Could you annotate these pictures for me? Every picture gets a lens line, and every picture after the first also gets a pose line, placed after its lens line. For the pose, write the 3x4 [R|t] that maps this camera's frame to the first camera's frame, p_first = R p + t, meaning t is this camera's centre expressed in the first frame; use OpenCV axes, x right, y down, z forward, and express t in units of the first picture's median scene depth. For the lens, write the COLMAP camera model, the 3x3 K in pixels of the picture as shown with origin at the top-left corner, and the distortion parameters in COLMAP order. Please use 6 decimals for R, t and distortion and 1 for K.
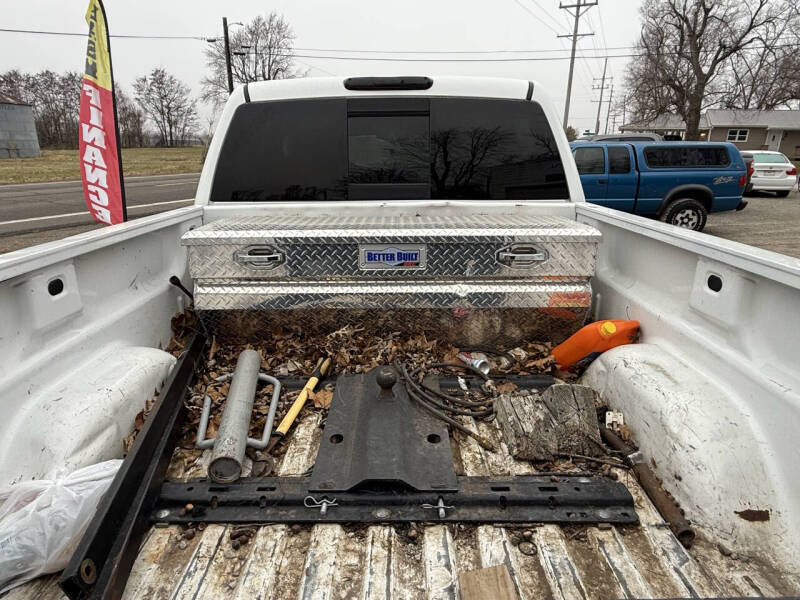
lens RADIAL K [[490.9, 0, 392.0], [0, 490.9, 303.5], [0, 0, 1]] dist [-0.002273, 0.000692]
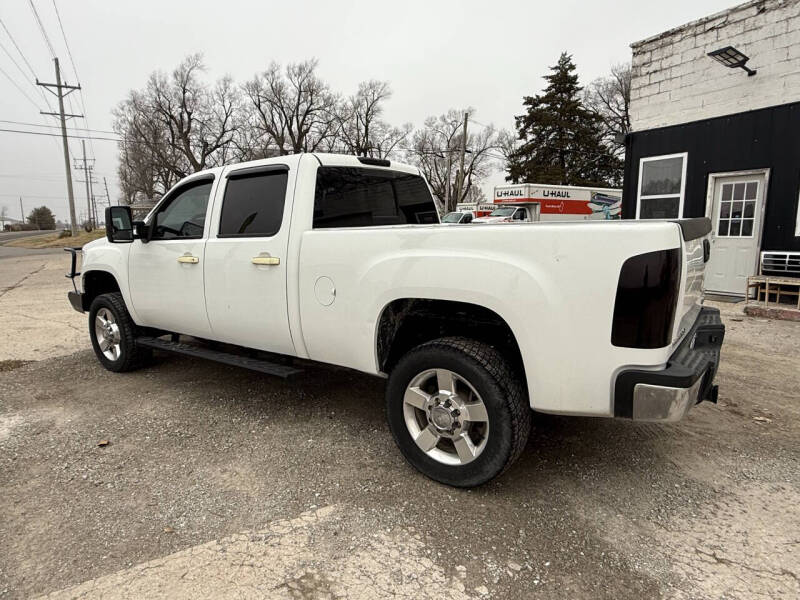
lens RADIAL K [[490.9, 0, 392.0], [0, 490.9, 303.5], [0, 0, 1]] dist [-0.002273, 0.000692]
pose [[0.586620, -0.143659, 0.797019, -0.073660], [0.263967, 0.964314, -0.020471, 0.005186], [-0.765636, 0.222395, 0.603607, -0.000731]]
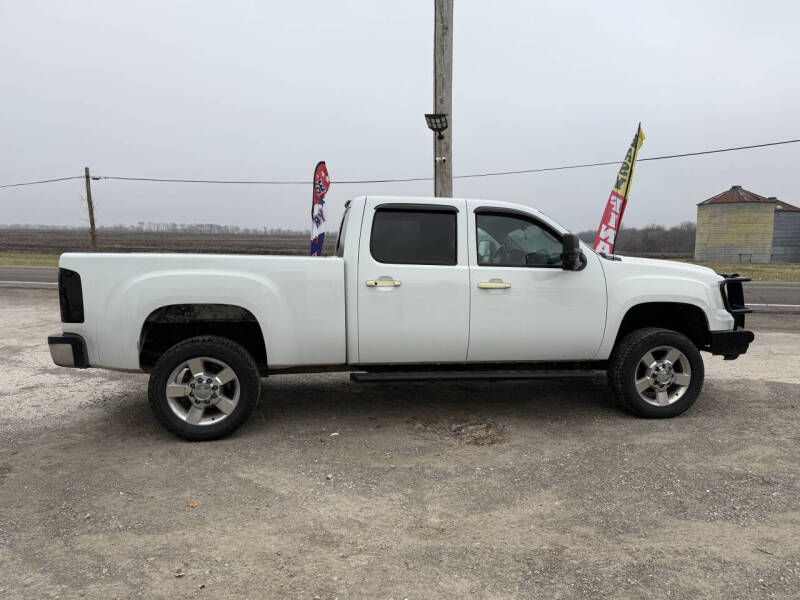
lens RADIAL K [[555.3, 0, 384.0], [0, 555.3, 319.0], [0, 0, 1]] dist [0.052969, -0.000761]
pose [[0.156185, 0.119681, -0.980450, 0.125399], [-0.299459, 0.951650, 0.068462, -0.009446], [0.941239, 0.282912, 0.184473, 0.043274]]
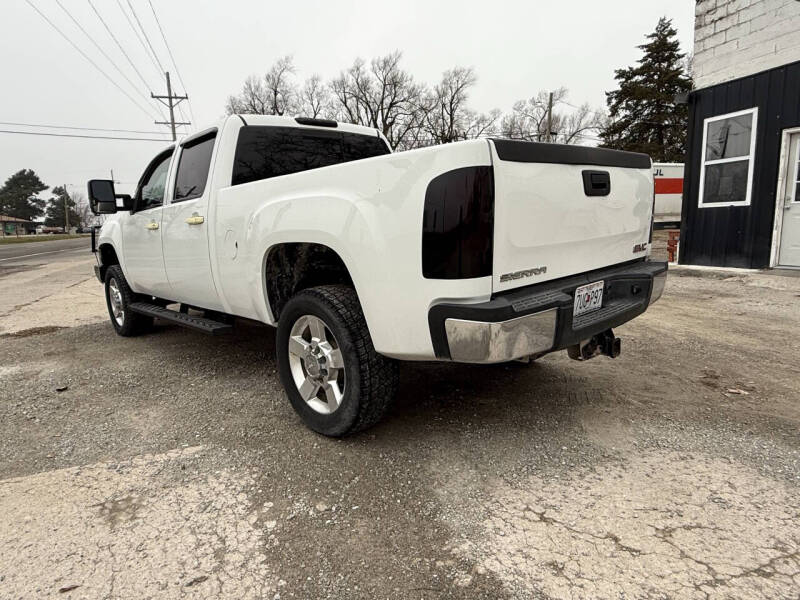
lens RADIAL K [[490.4, 0, 395.3], [0, 490.4, 301.7], [0, 0, 1]] dist [-0.000960, 0.000447]
pose [[0.725222, -0.151420, 0.671659, -0.055092], [0.256201, 0.964814, -0.059123, 0.018049], [-0.639073, 0.214957, 0.738498, -0.018190]]
